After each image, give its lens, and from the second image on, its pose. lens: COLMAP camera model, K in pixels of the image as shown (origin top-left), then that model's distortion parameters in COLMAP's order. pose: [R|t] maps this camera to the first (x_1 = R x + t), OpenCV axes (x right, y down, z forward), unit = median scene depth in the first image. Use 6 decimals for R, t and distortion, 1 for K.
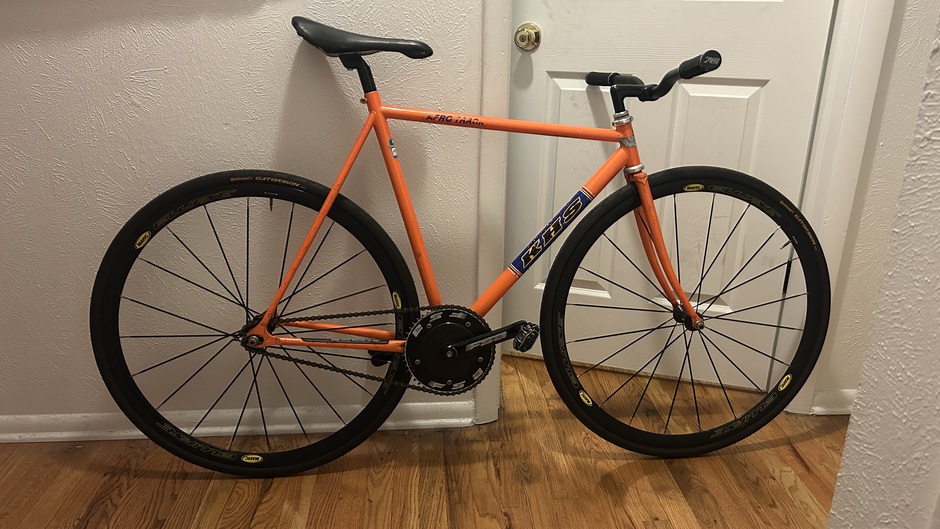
lens RADIAL K [[707.7, 0, 470.0], [0, 707.7, 264.5], [0, 0, 1]] dist [0.042753, -0.041454]
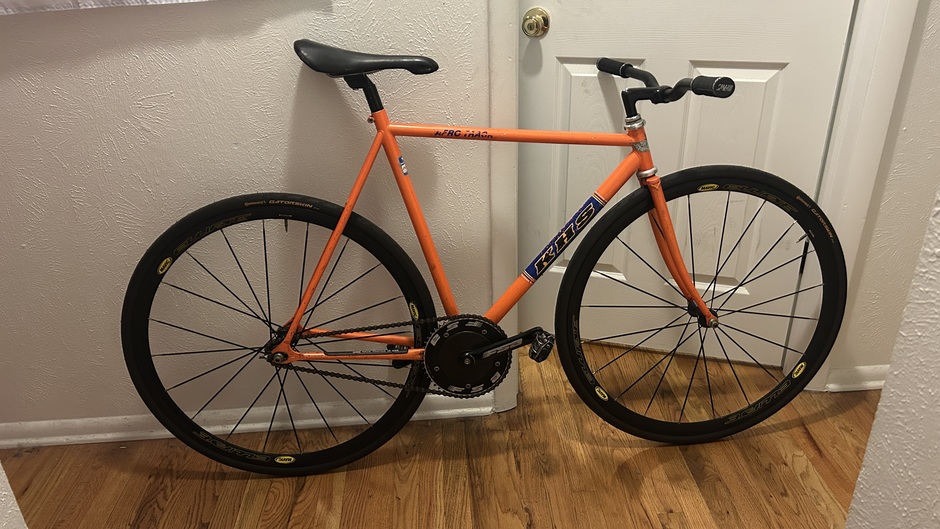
lens RADIAL K [[707.7, 0, 464.2], [0, 707.7, 264.0], [0, 0, 1]] dist [0.046568, -0.048247]
pose [[0.998743, -0.035034, -0.035844, 0.008201], [0.039184, 0.991691, 0.122530, -0.138744], [0.031254, -0.123781, 0.991817, -0.004102]]
